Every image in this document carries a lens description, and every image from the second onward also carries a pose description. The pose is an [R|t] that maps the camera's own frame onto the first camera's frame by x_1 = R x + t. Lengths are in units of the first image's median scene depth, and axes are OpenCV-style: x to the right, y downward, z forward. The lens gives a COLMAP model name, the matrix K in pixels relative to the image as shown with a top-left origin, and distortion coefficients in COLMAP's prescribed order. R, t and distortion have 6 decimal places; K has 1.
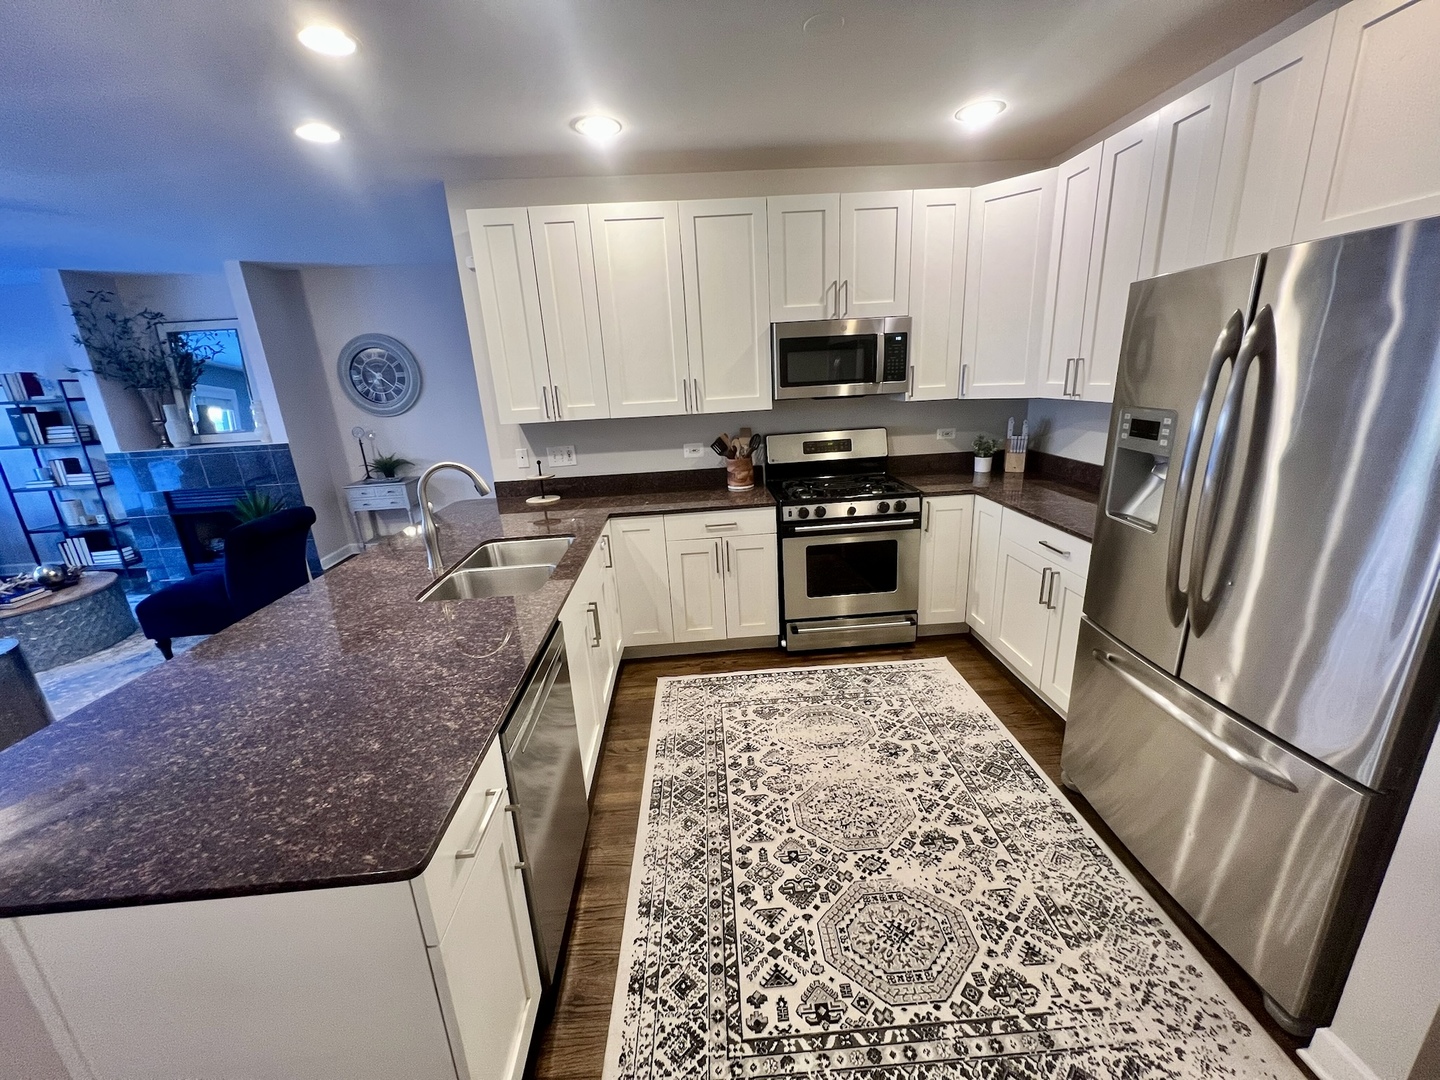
lens RADIAL K [[574.3, 0, 722.8], [0, 574.3, 544.6], [0, 0, 1]] dist [-0.002572, 0.000082]
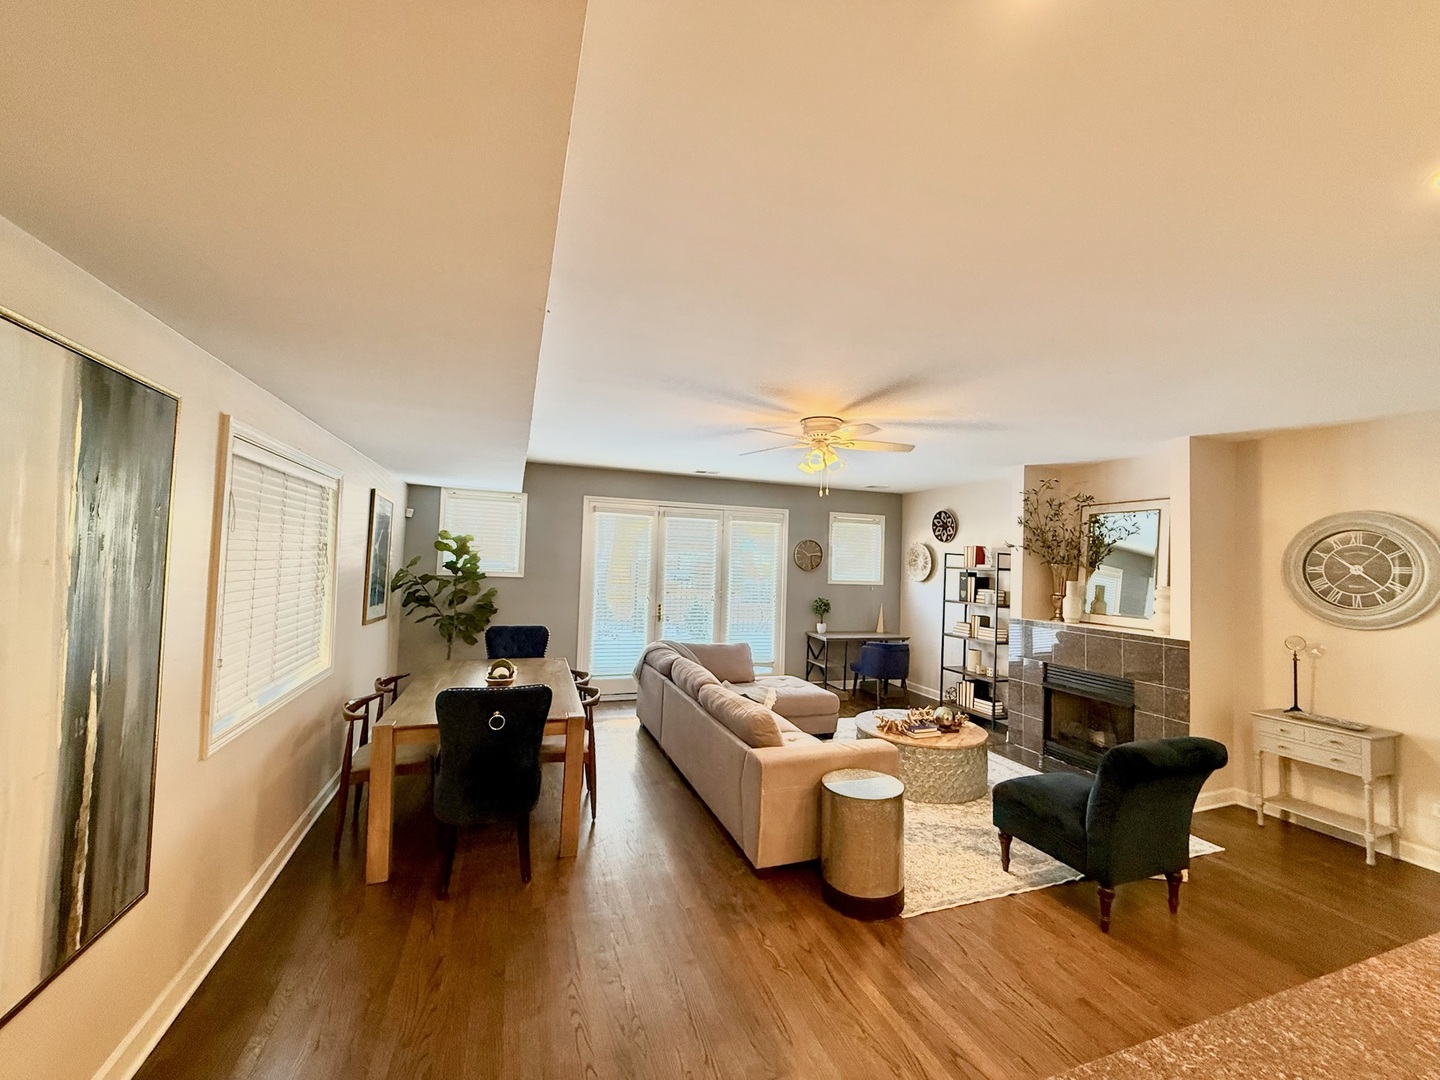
lens RADIAL K [[570.2, 0, 718.4], [0, 570.2, 541.4], [0, 0, 1]] dist [-0.001353, 0.001424]
pose [[0.280580, 0.026916, -0.959453, -0.283651], [-0.323338, 0.943832, -0.068078, -0.063891], [0.903730, 0.329329, 0.273524, 0.216410]]
